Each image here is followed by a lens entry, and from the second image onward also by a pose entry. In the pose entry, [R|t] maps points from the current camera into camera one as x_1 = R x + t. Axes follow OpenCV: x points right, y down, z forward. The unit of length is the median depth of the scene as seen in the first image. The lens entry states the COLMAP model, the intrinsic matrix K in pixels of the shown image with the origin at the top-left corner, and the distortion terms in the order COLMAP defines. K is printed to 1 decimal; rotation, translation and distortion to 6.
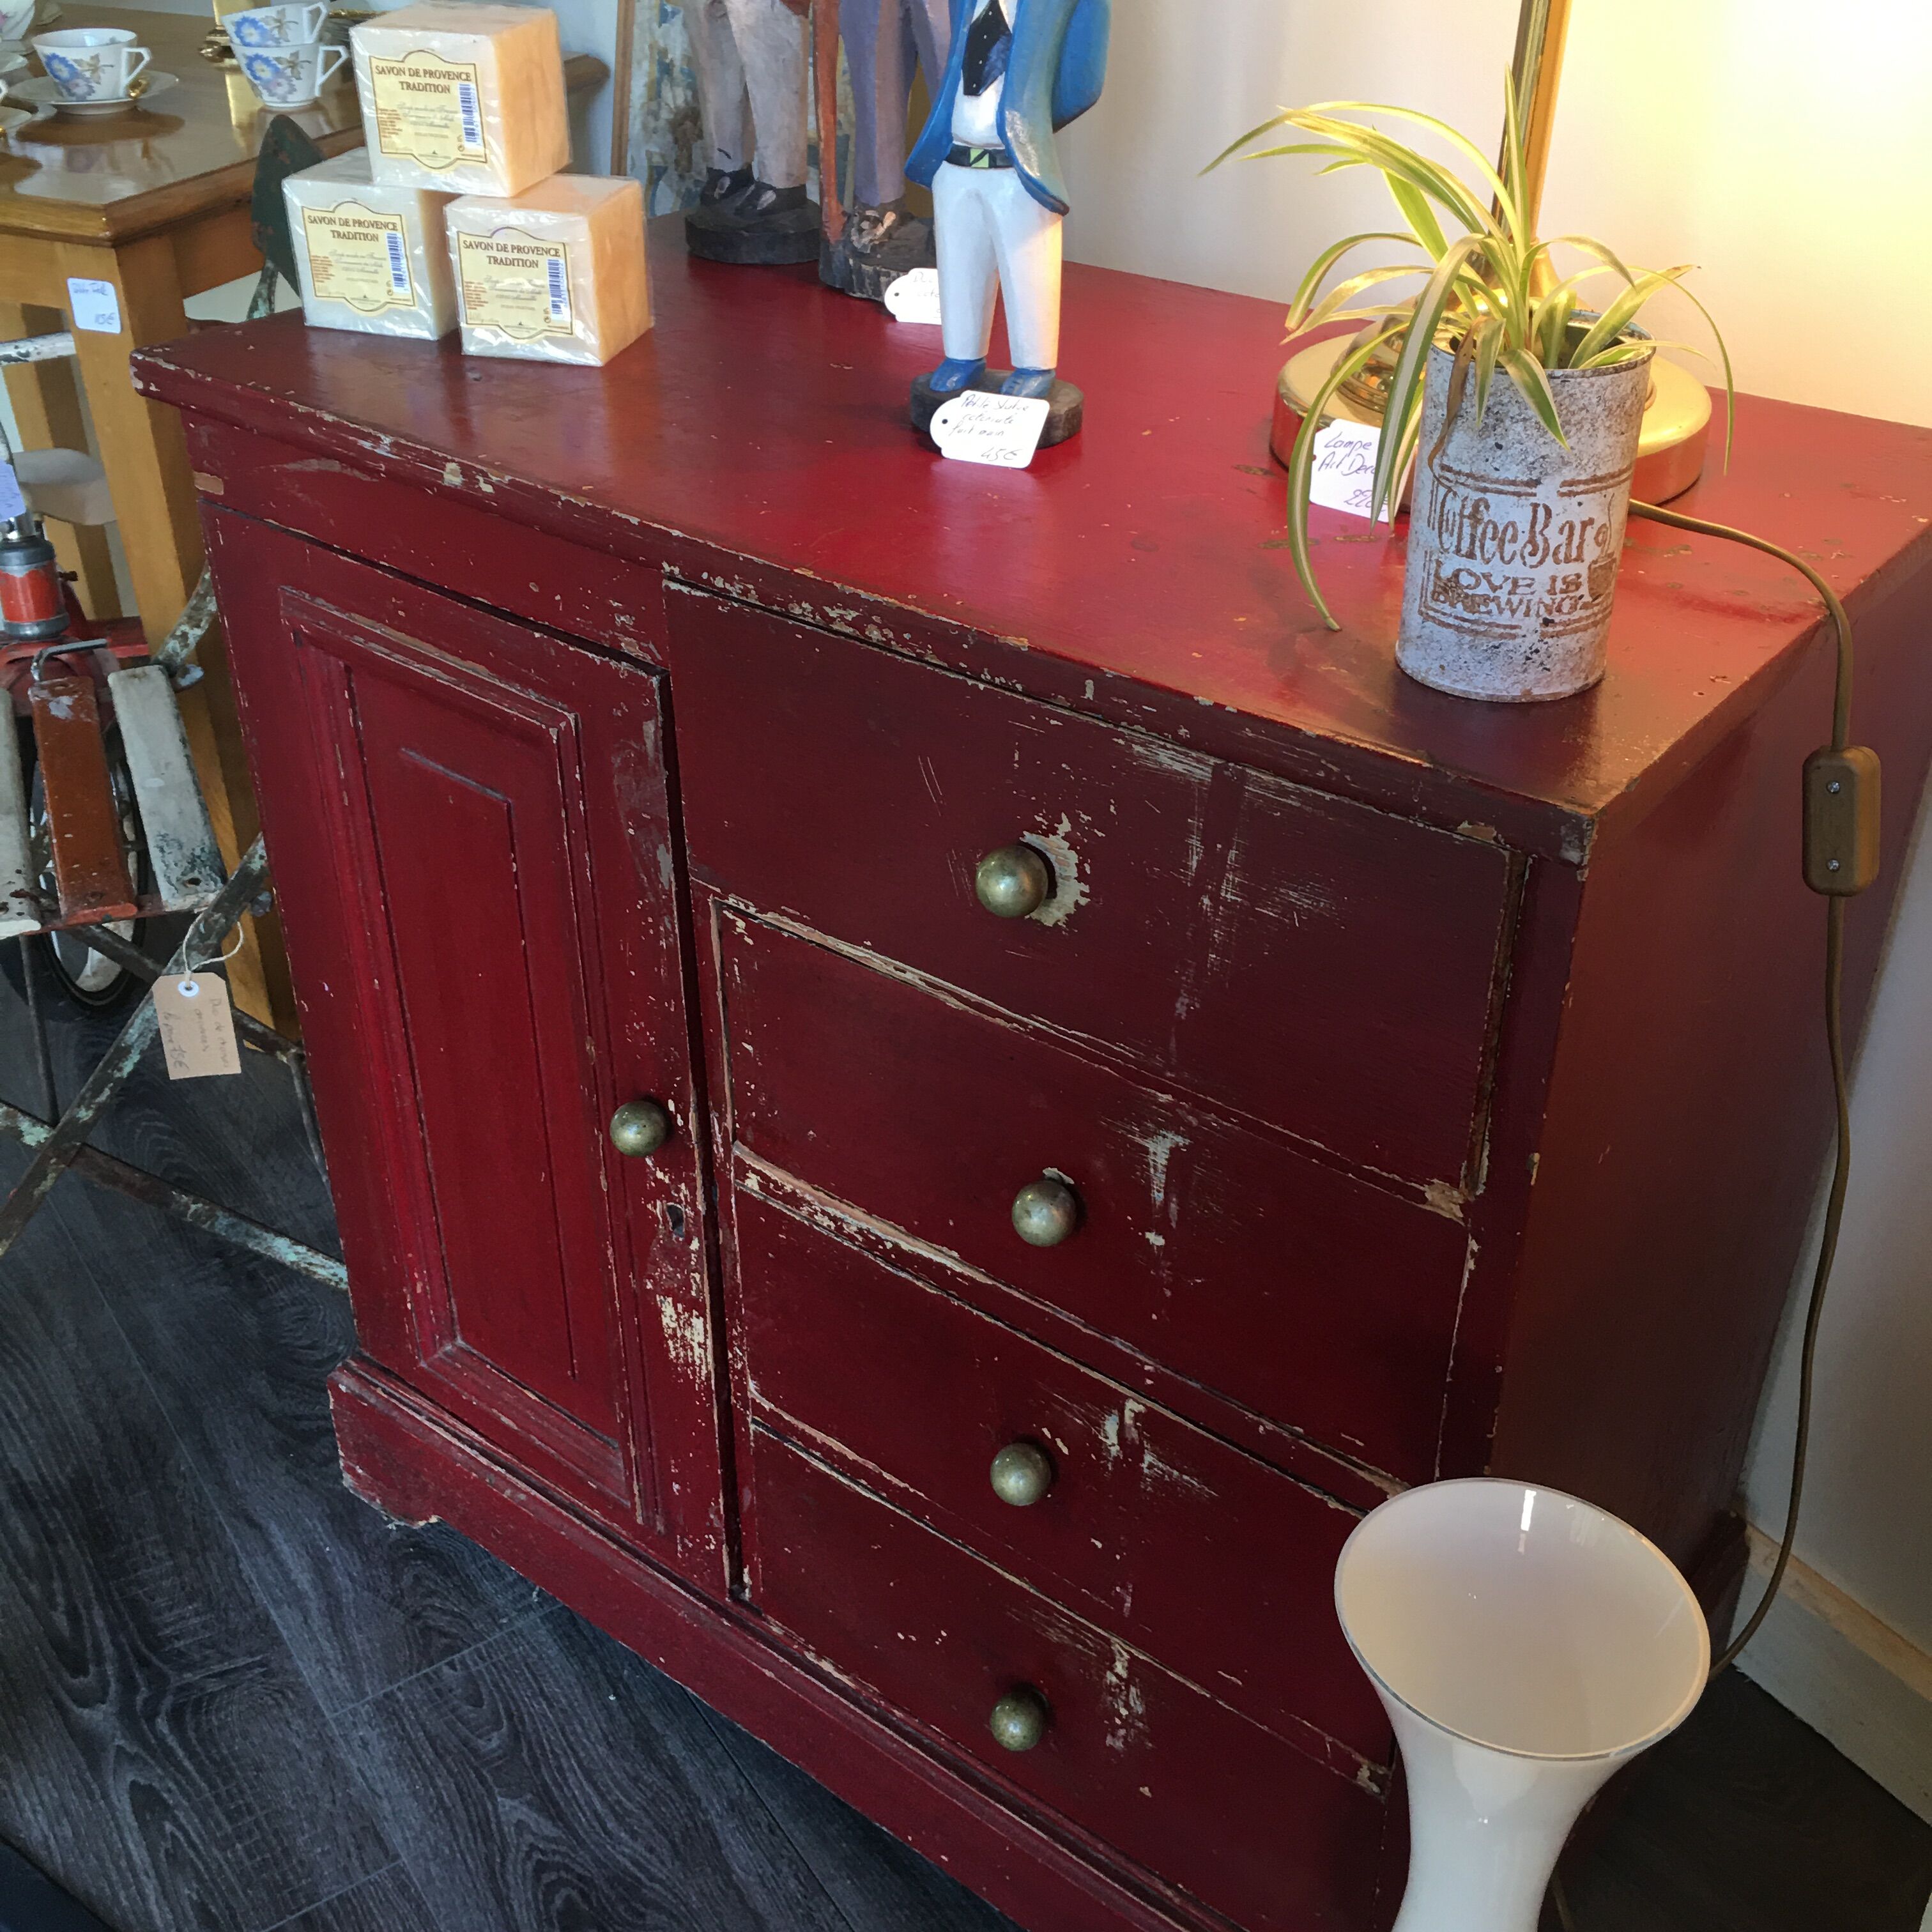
lens RADIAL K [[2199.9, 0, 972.9], [0, 2199.9, 956.7], [0, 0, 1]] dist [0.056905, 0.000000]
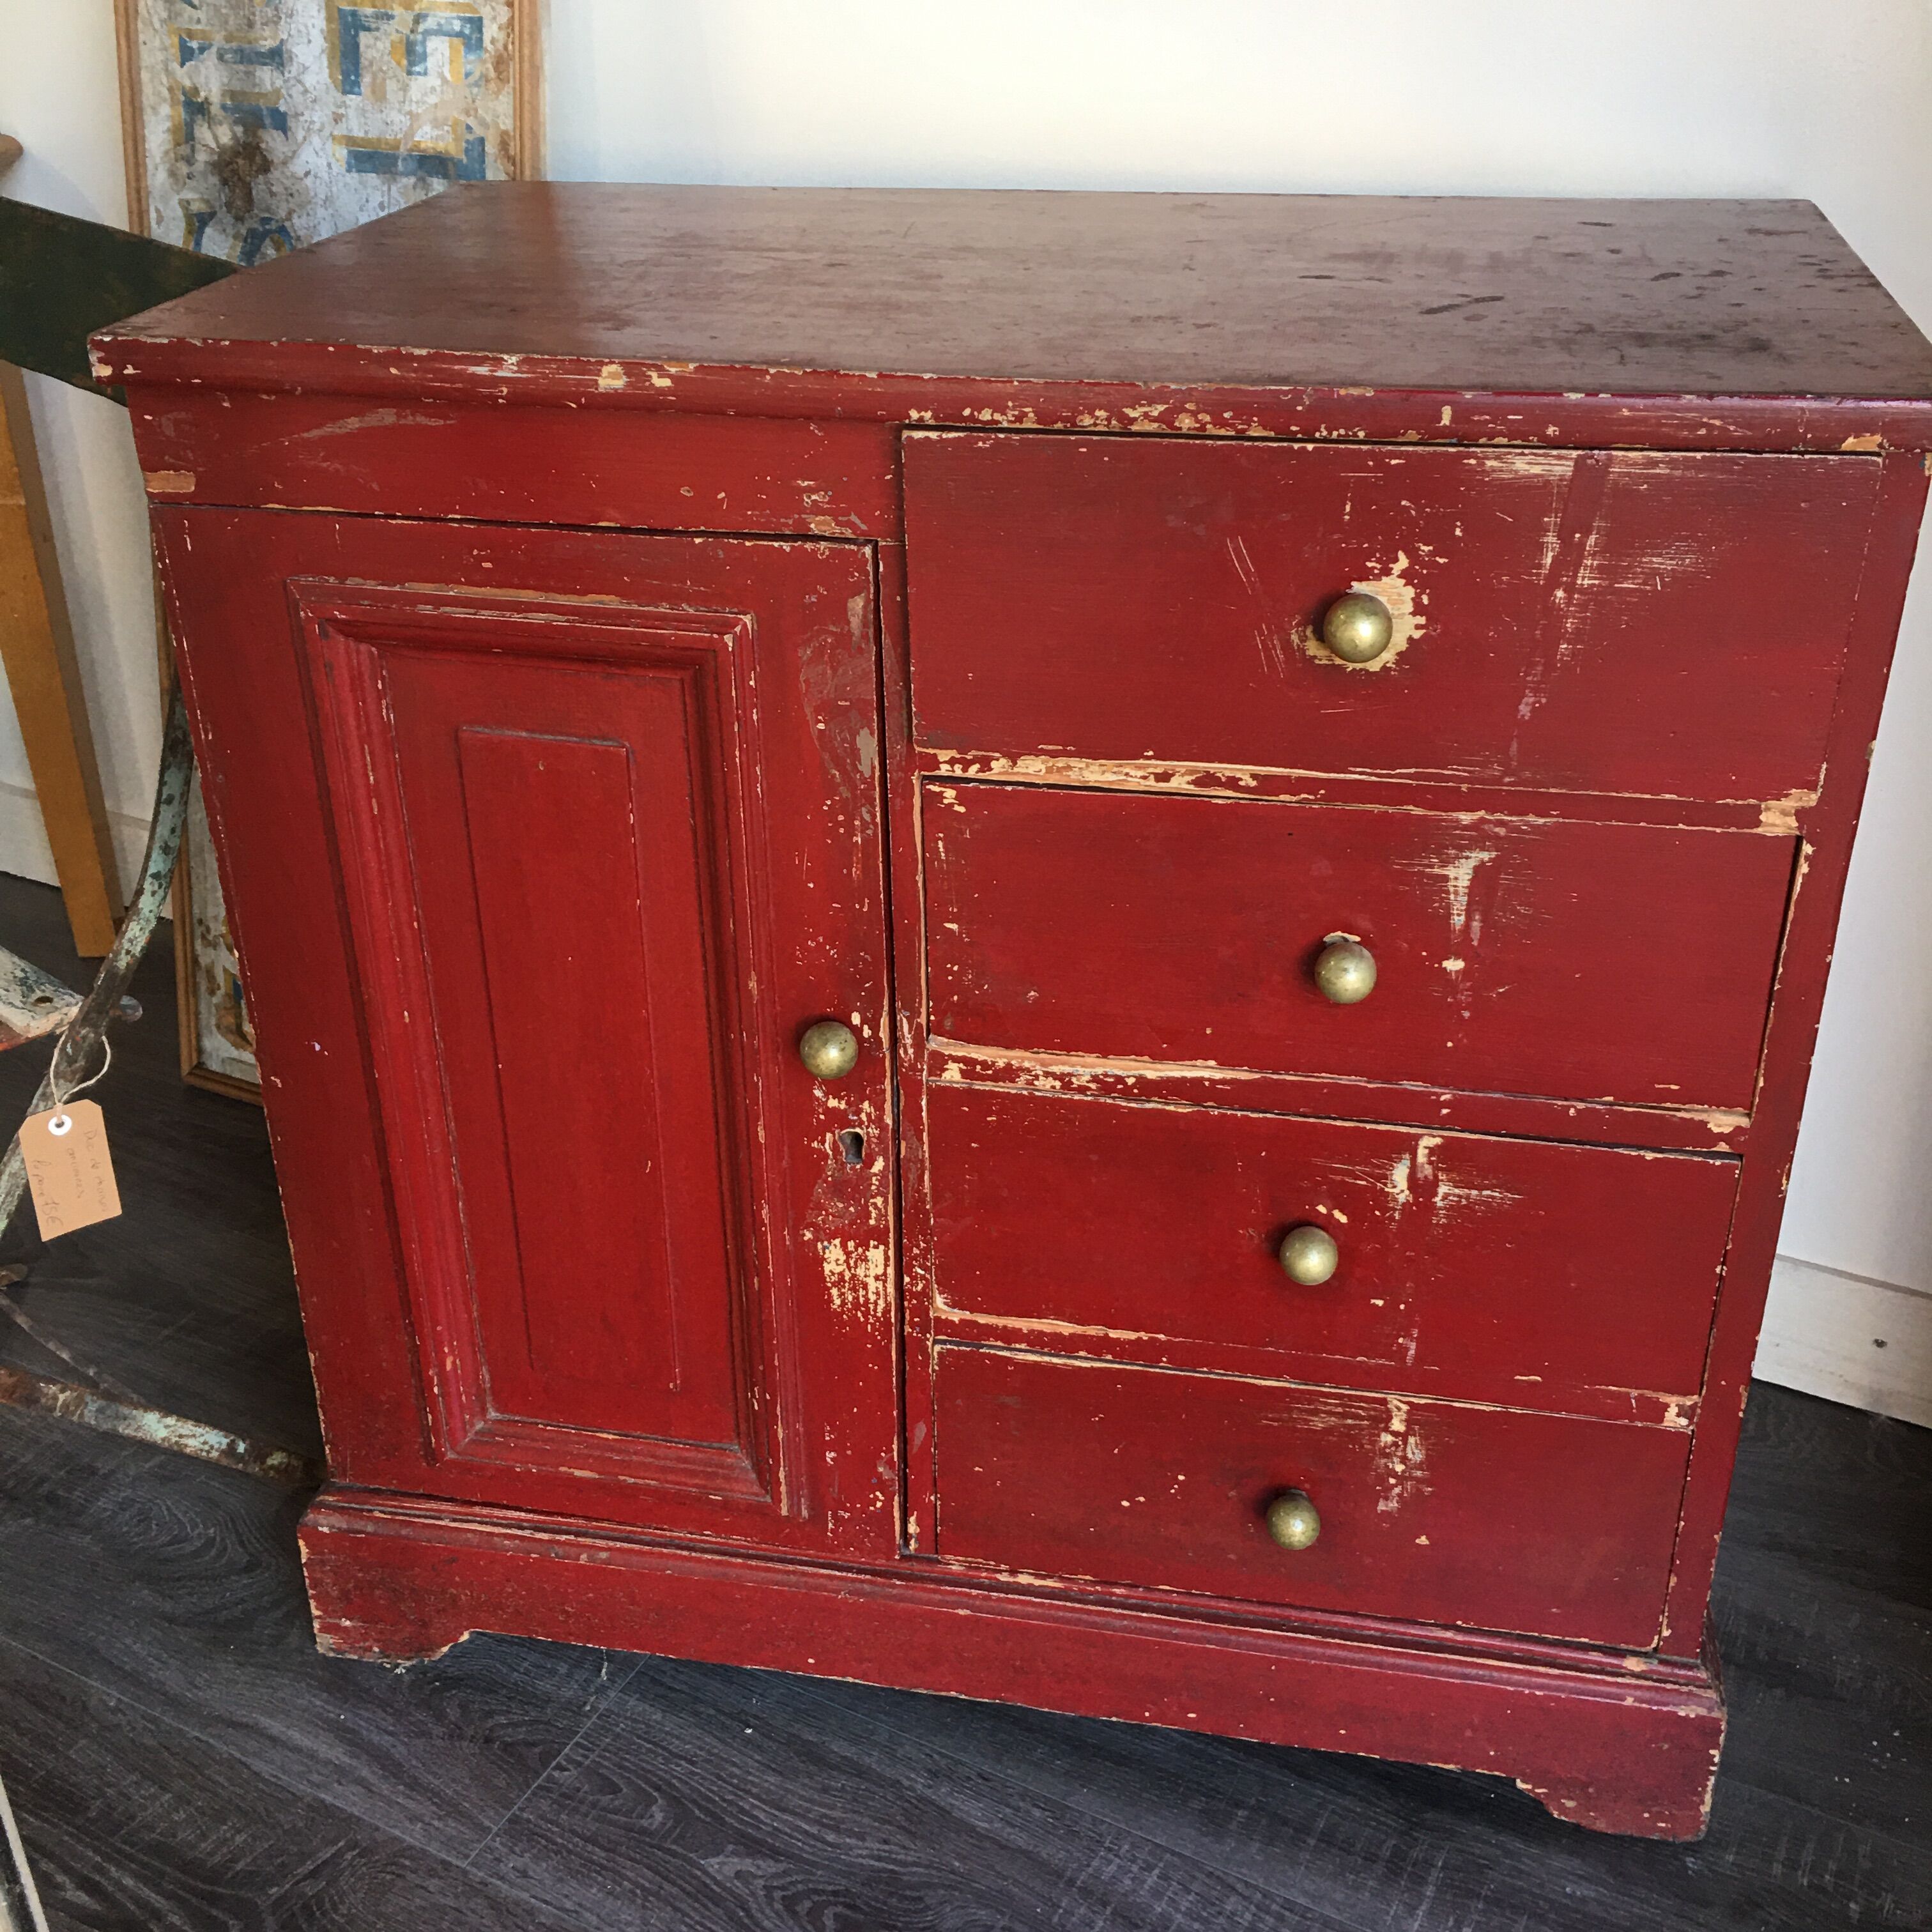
lens RADIAL K [[2199.9, 0, 956.7], [0, 2199.9, 961.0], [0, 0, 1]] dist [0.056905, 0.000000]
pose [[0.890011, -0.224448, 0.396868, -0.482694], [0.251595, 0.967684, -0.016951, 0.071521], [-0.380239, 0.114936, 0.917719, 0.085217]]
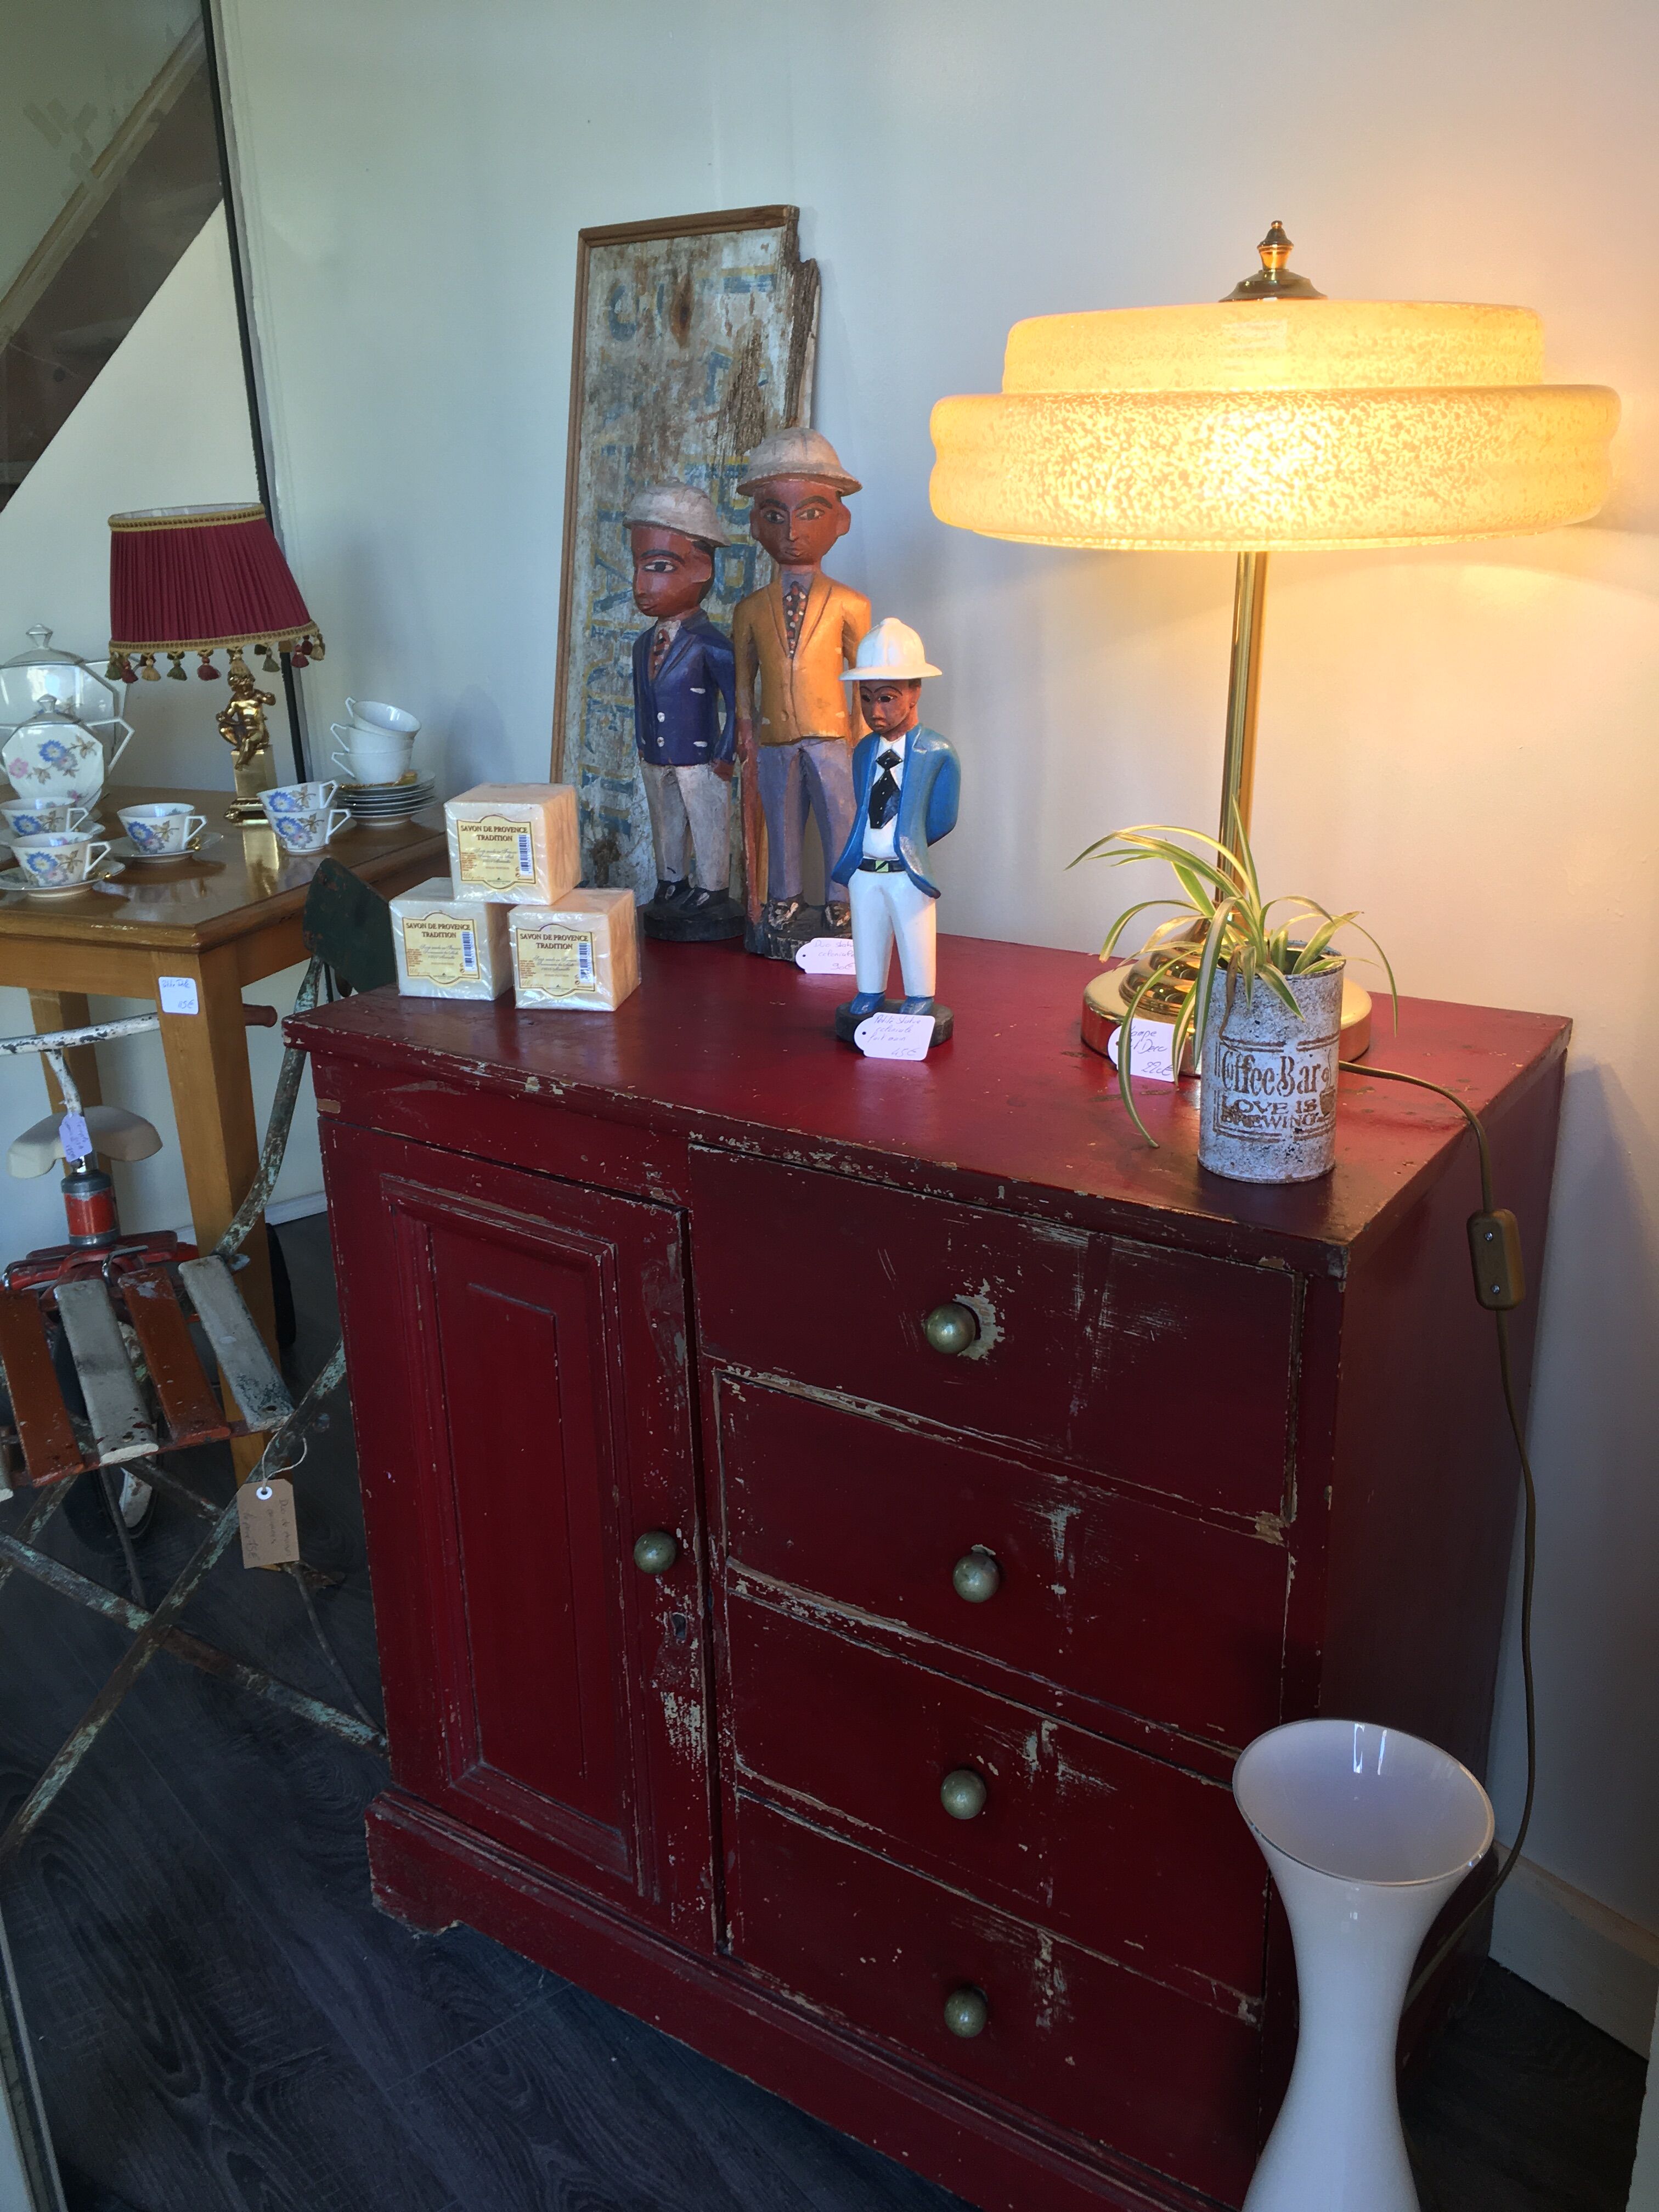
lens RADIAL K [[1885.9, 0, 829.8], [0, 1885.9, 1089.9], [0, 0, 1]] dist [0.089172, -0.127484]
pose [[0.997124, -0.047271, 0.059242, -0.101426], [0.059318, 0.973288, -0.221792, 0.067069], [-0.047175, 0.224668, 0.973293, -0.202050]]
